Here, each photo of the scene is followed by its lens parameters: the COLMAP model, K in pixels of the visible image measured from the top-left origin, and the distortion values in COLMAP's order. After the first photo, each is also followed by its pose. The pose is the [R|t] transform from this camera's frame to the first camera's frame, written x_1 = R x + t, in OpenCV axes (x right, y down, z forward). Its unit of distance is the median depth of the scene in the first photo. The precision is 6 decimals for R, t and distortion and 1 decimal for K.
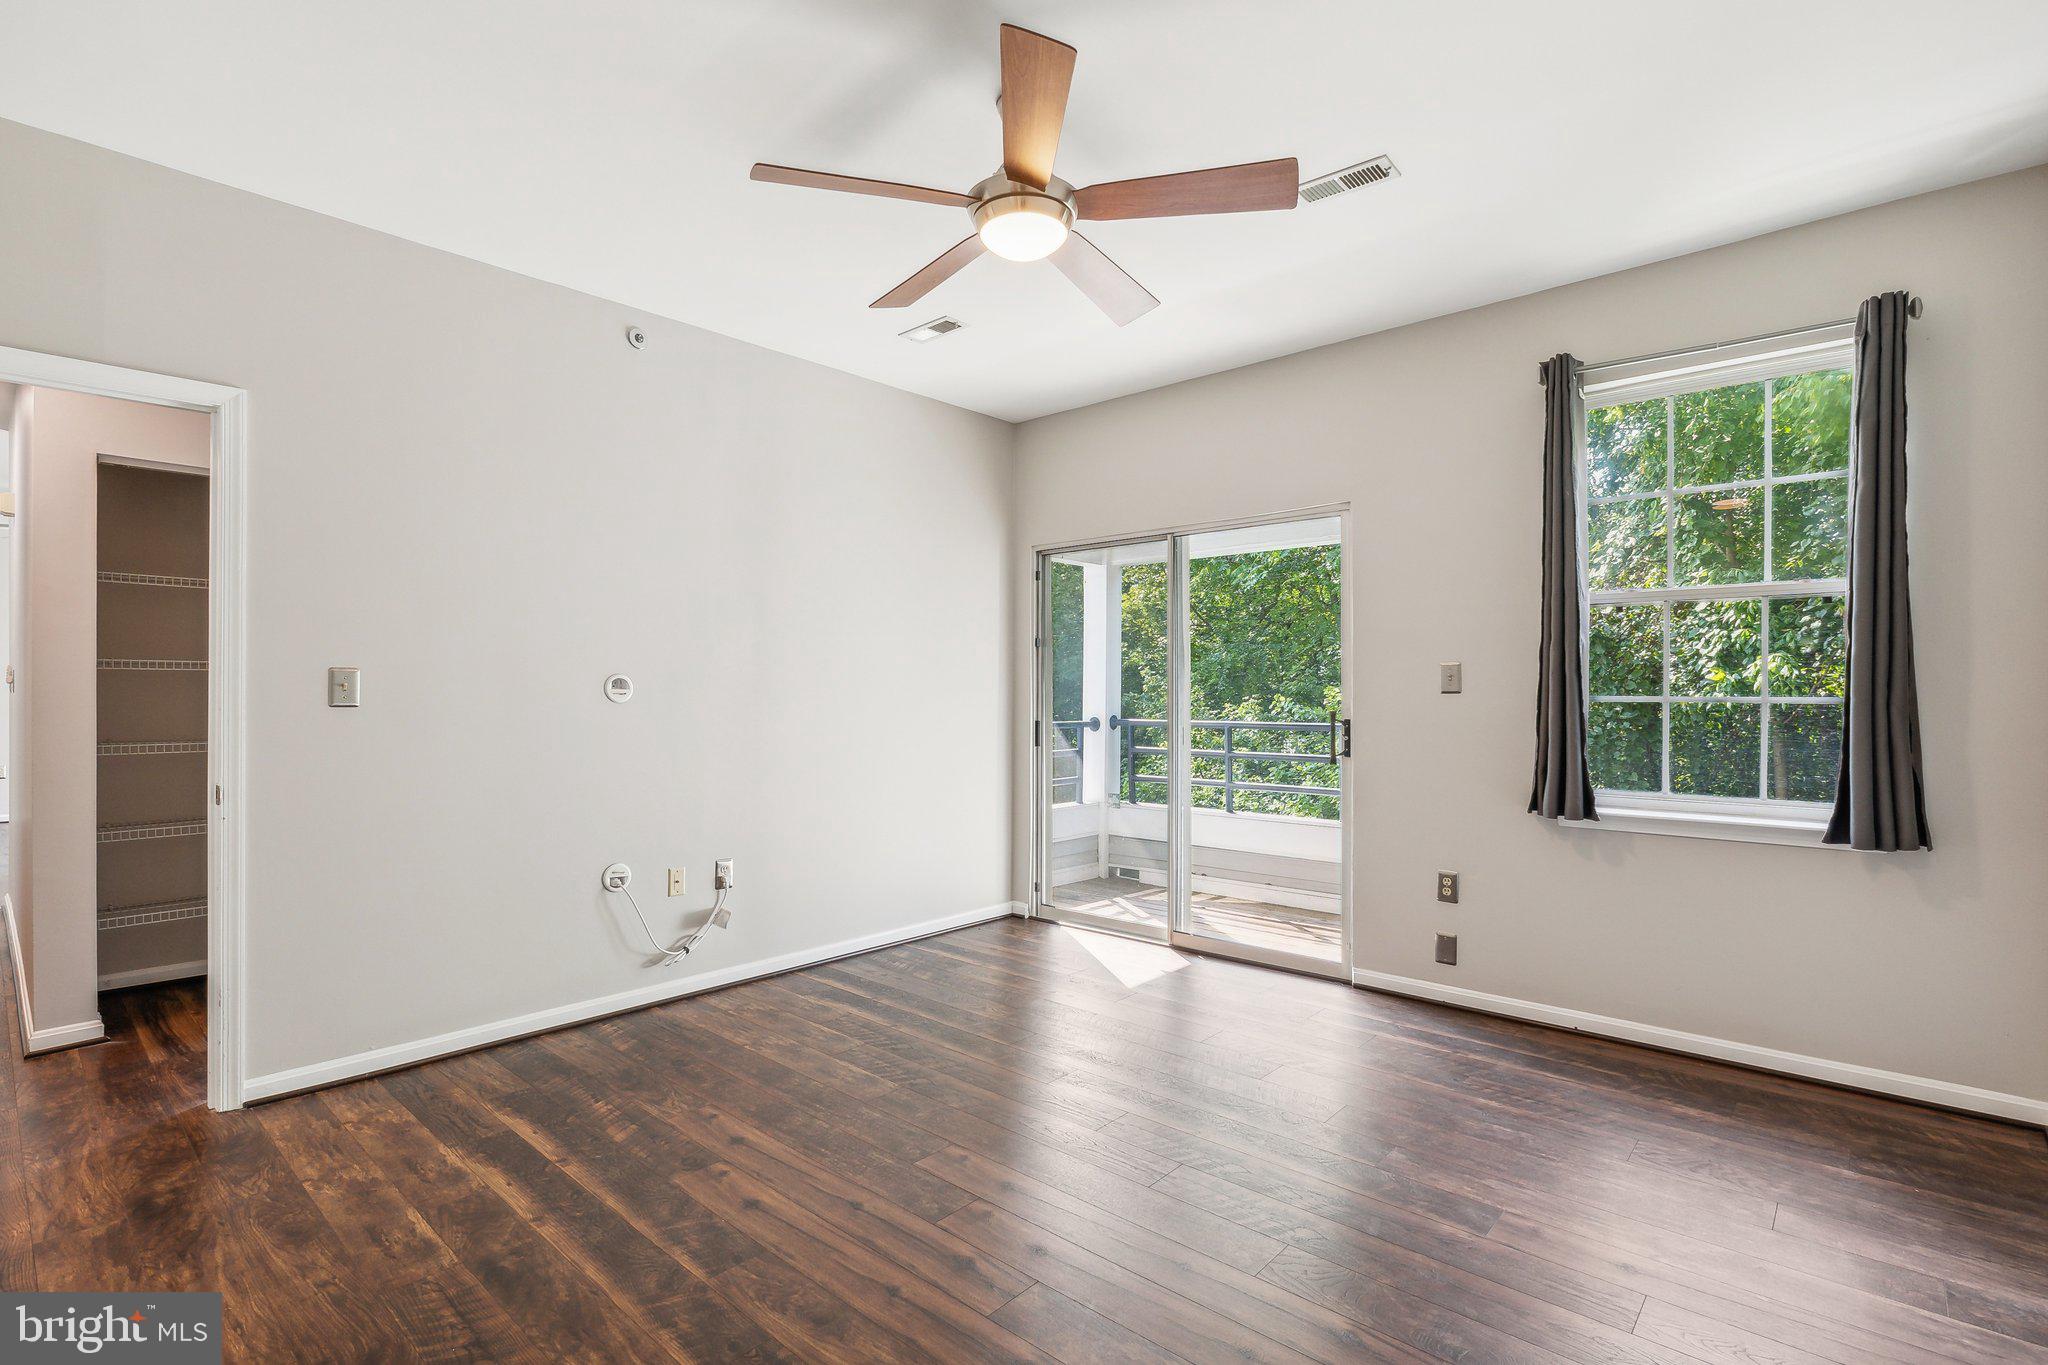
lens RADIAL K [[961.1, 0, 1018.5], [0, 961.1, 699.1], [0, 0, 1]] dist [-0.006866, -0.000139]
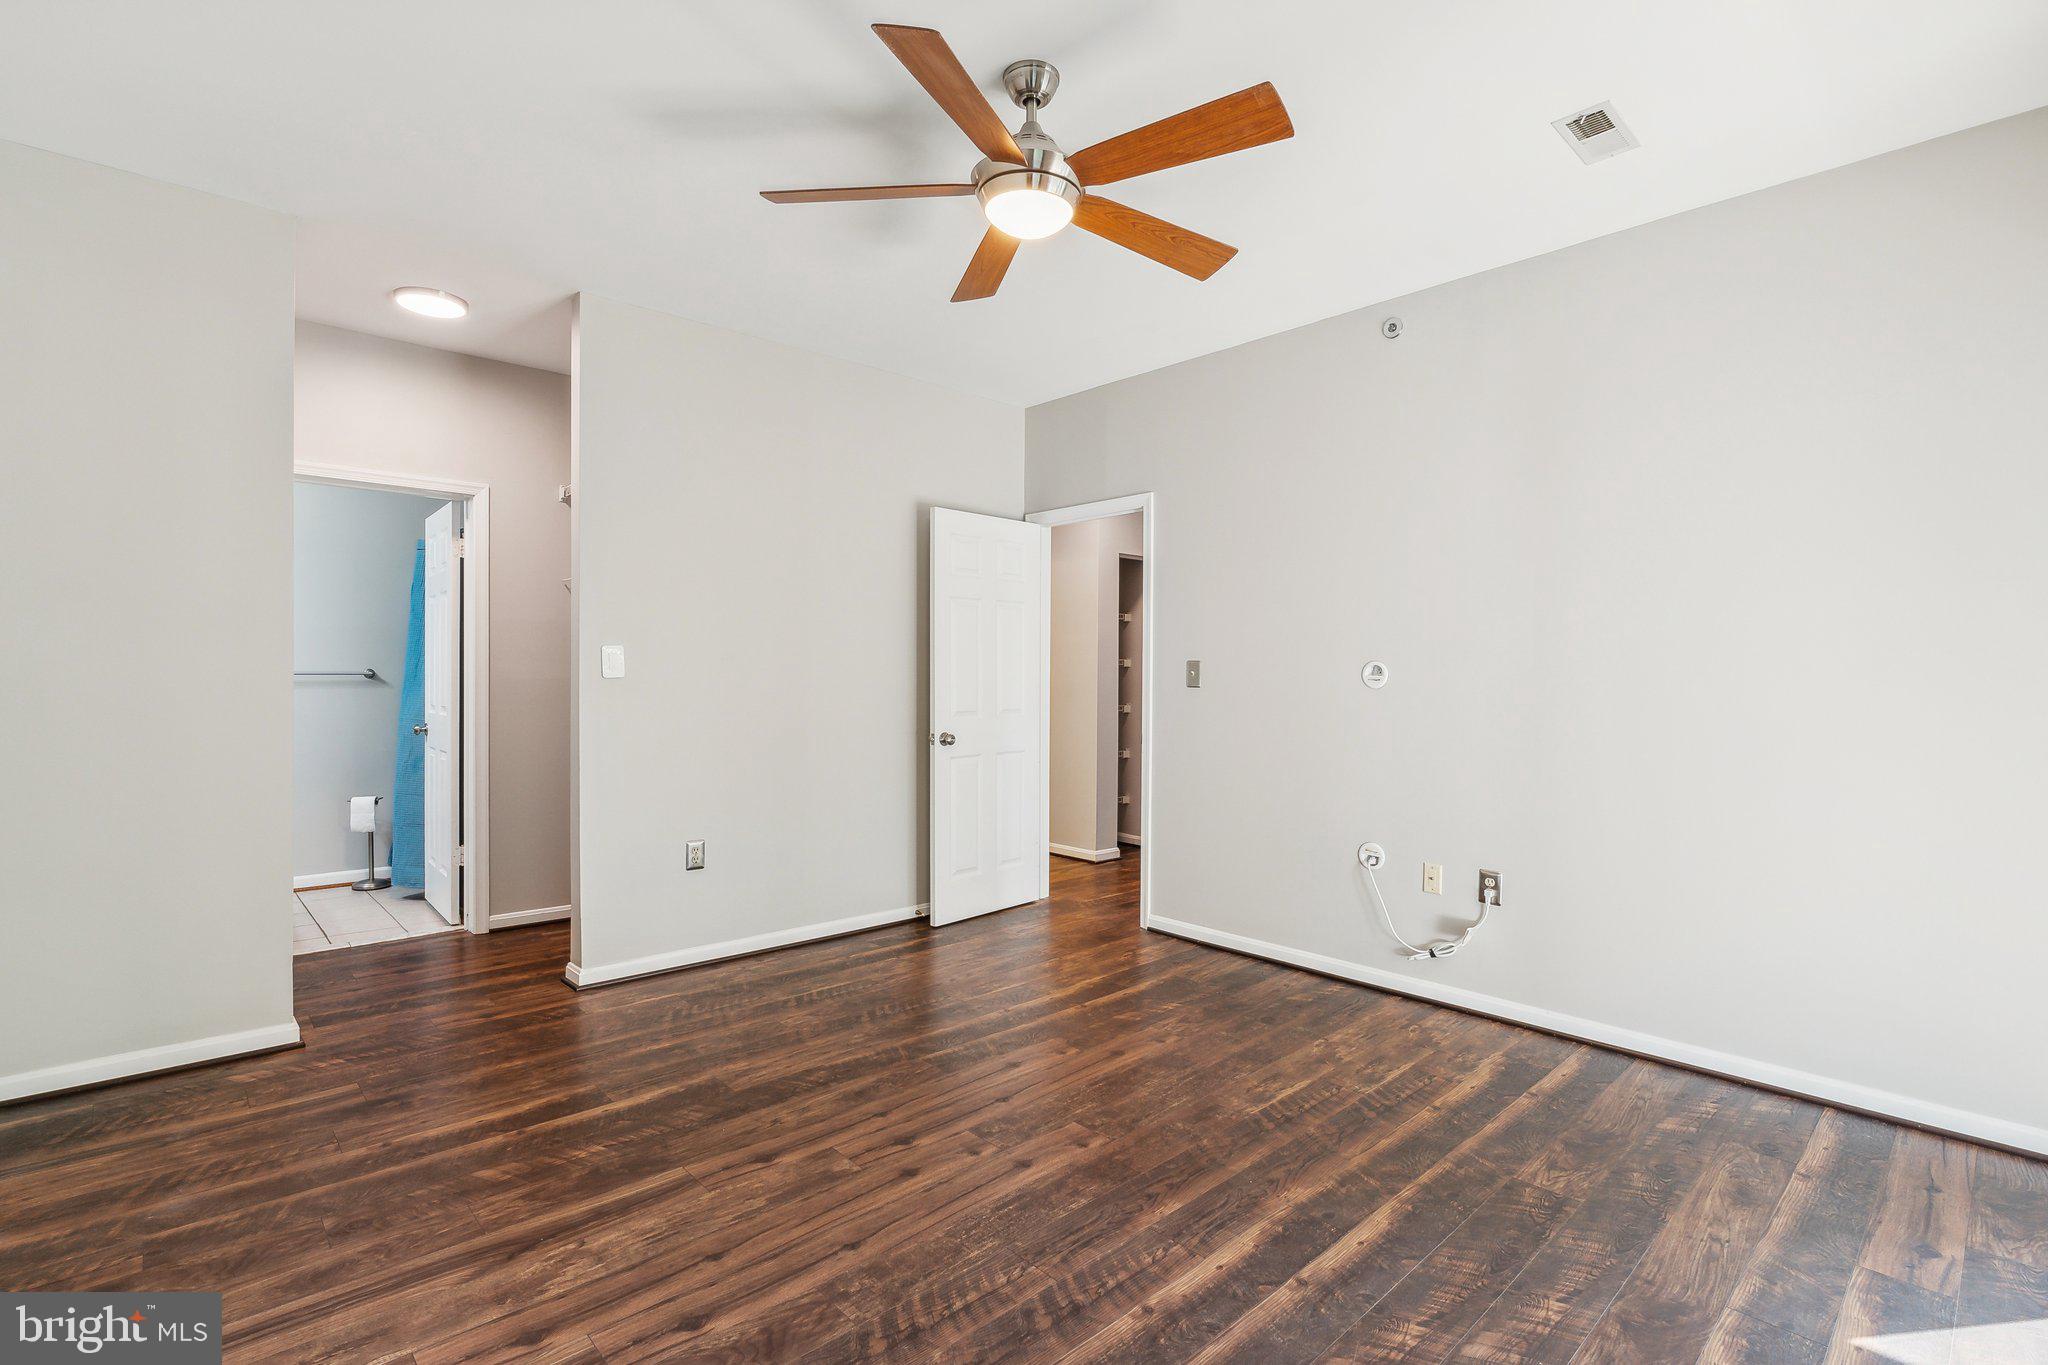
lens RADIAL K [[952.9, 0, 1020.5], [0, 952.9, 682.5], [0, 0, 1]] dist [-0.007477, -0.000316]
pose [[-0.089300, 0.005417, -0.995990, 0.719688], [-0.013197, 0.999891, 0.006622, -0.005026], [0.995917, 0.013735, -0.089219, 0.790065]]
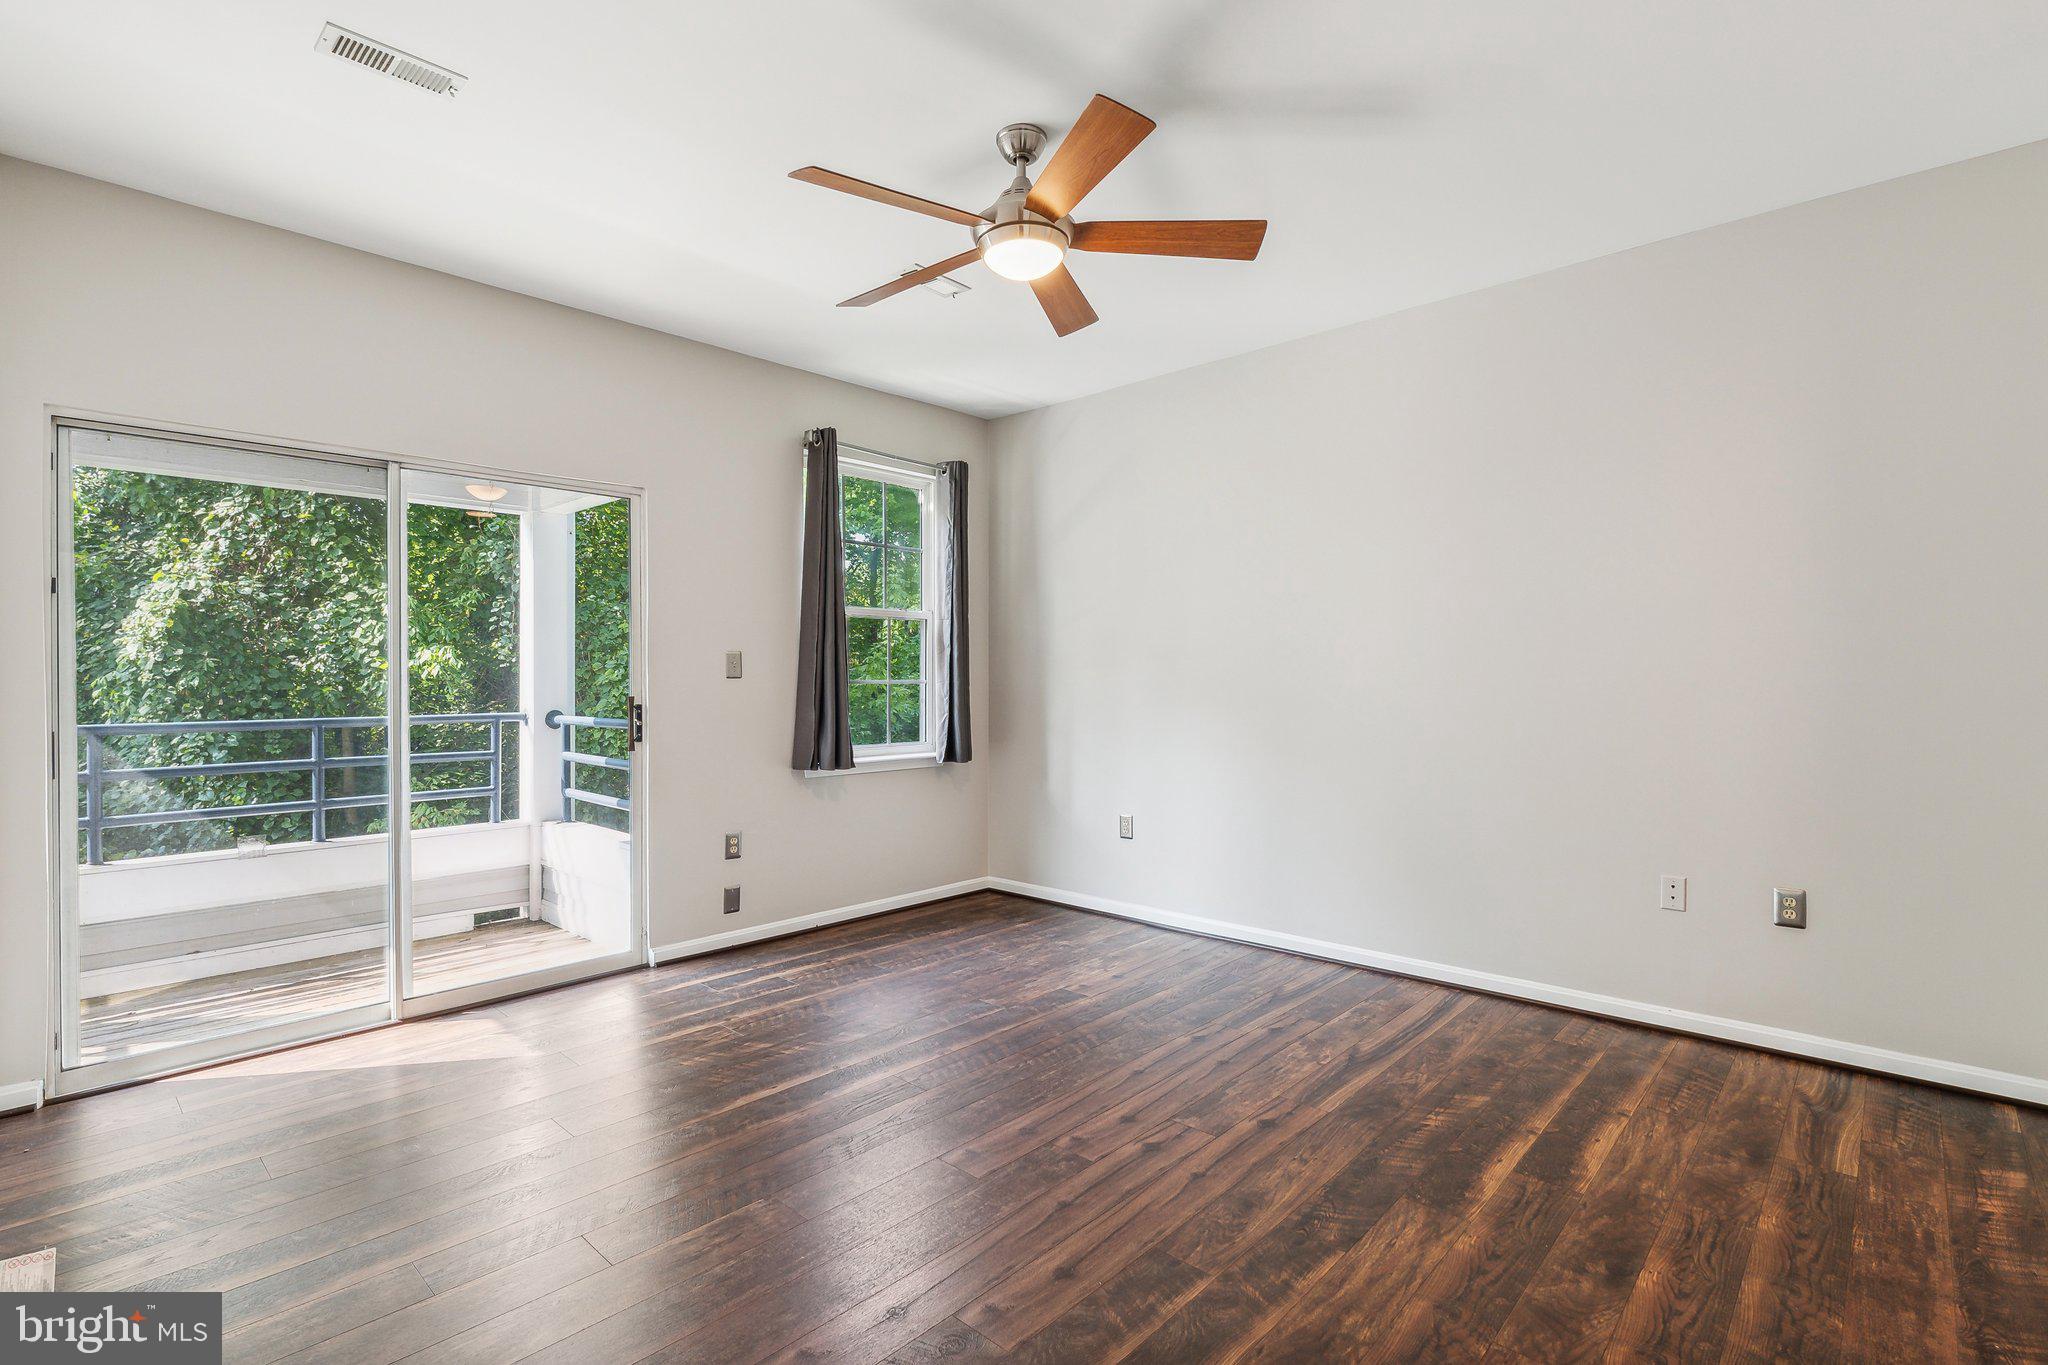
lens RADIAL K [[952.9, 0, 1020.5], [0, 952.9, 682.5], [0, 0, 1]] dist [-0.007477, -0.000316]
pose [[0.019139, -0.004471, 0.999807, -0.793156], [0.011481, 0.999925, 0.004252, -0.002540], [-0.999751, 0.011397, 0.019188, 0.718293]]
